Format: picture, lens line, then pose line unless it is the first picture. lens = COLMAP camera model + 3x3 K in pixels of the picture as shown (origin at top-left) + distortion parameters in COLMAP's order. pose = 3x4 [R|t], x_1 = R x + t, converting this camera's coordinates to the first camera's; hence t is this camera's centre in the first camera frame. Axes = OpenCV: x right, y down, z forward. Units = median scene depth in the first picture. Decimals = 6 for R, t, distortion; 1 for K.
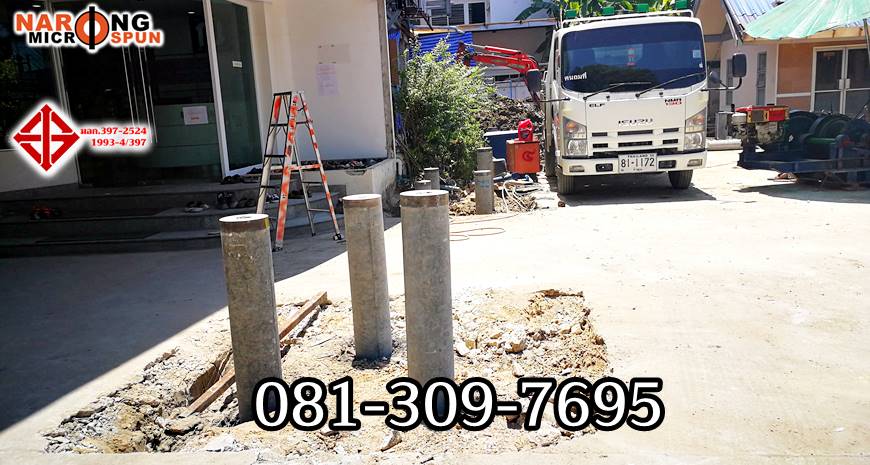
lens RADIAL K [[694.7, 0, 438.2], [0, 694.7, 237.6], [0, 0, 1]] dist [0.054308, -0.087622]
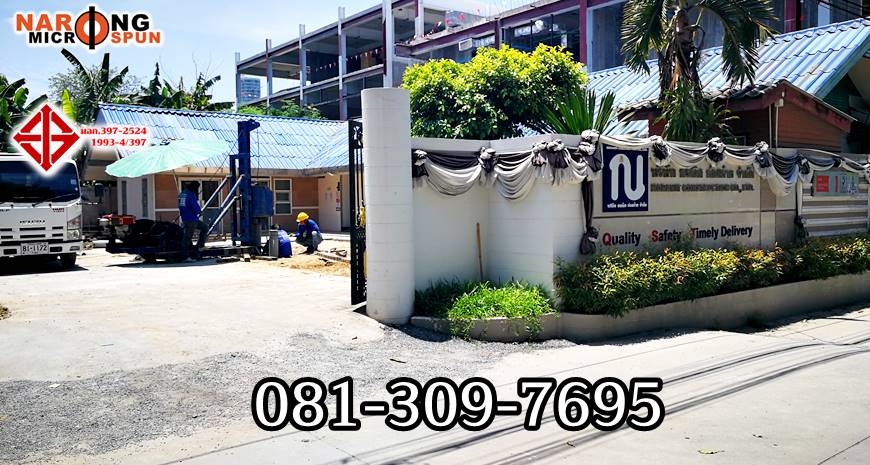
lens RADIAL K [[702.4, 0, 439.4], [0, 702.4, 229.6], [0, 0, 1]] dist [0.008094, -0.001764]
pose [[0.718821, 0.016745, 0.694993, -0.152299], [0.102069, 0.986334, -0.129333, 0.143604], [-0.687661, 0.163904, 0.707289, -0.716060]]
